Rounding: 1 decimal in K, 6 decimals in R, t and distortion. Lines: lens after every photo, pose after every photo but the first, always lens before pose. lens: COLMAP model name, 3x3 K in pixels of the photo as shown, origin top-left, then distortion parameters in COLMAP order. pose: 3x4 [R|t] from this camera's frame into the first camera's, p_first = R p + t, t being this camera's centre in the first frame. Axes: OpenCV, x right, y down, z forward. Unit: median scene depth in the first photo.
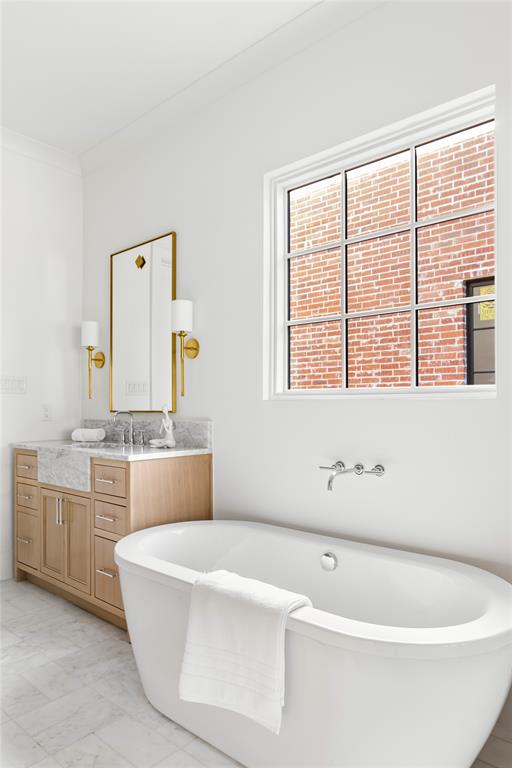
lens RADIAL K [[507.5, 0, 256.8], [0, 507.5, 402.2], [0, 0, 1]] dist [-0.004033, 0.001044]
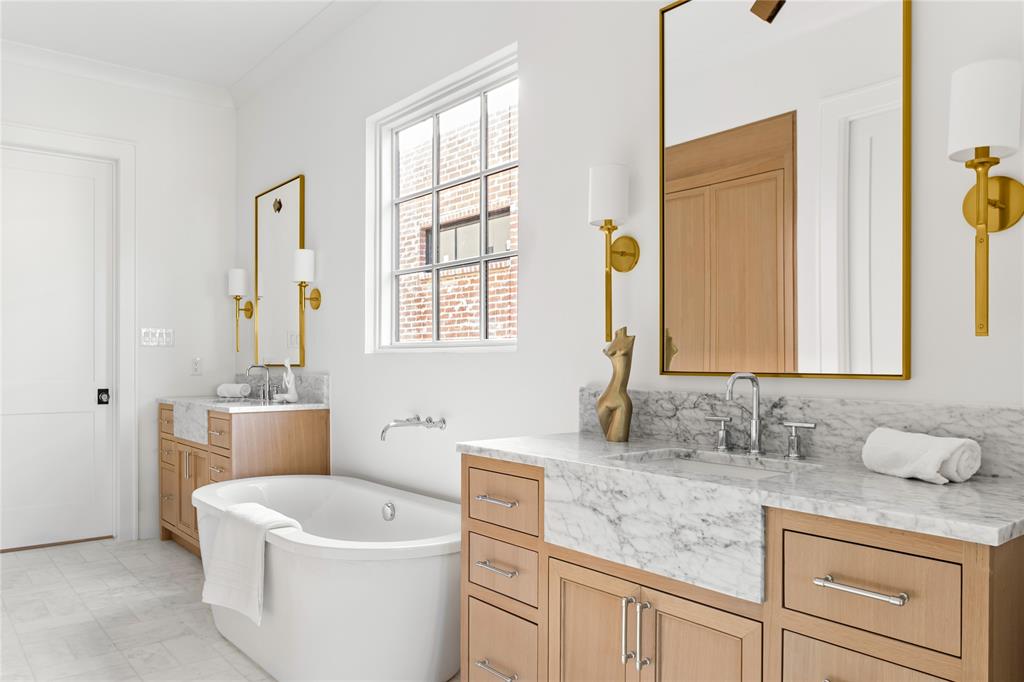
lens RADIAL K [[741.7, 0, 457.3], [0, 741.7, 365.0], [0, 0, 1]] dist [-0.004721, -0.000820]
pose [[0.980021, 0.001503, -0.198890, 0.430536], [0.001327, 0.999900, 0.014094, -0.001196], [0.198891, -0.014076, 0.979920, -0.325746]]
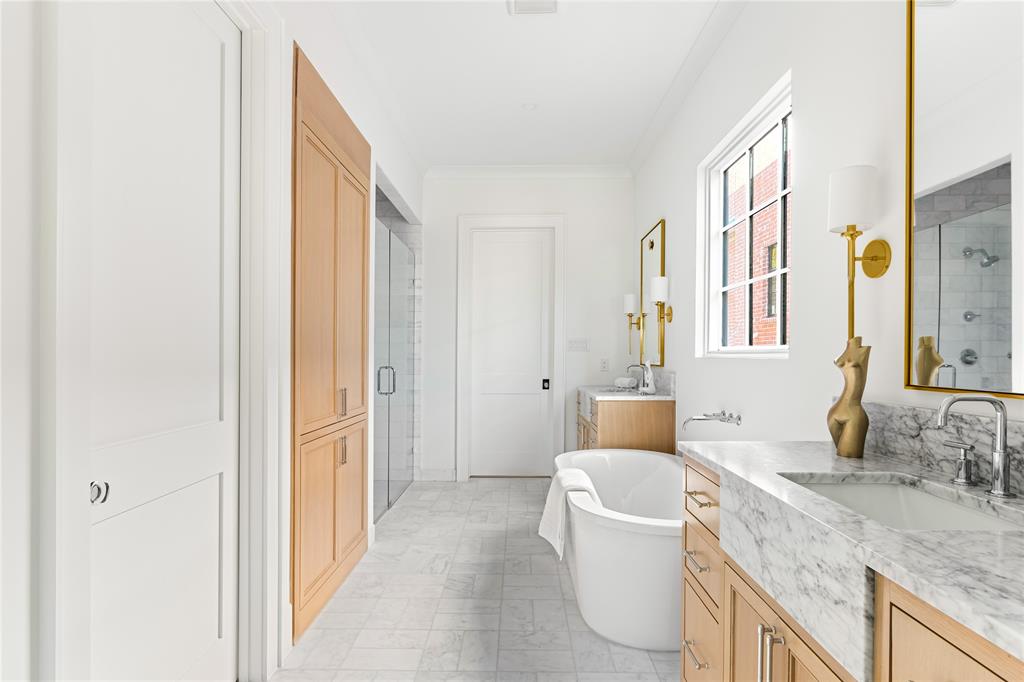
lens RADIAL K [[531.4, 0, 513.7], [0, 531.4, 359.6], [0, 0, 1]] dist [-0.000136, 0.000505]
pose [[0.655750, 0.005572, -0.754958, 0.624891], [0.006583, 0.999893, 0.013097, -0.016628], [0.754950, -0.013558, 0.655643, -0.130099]]
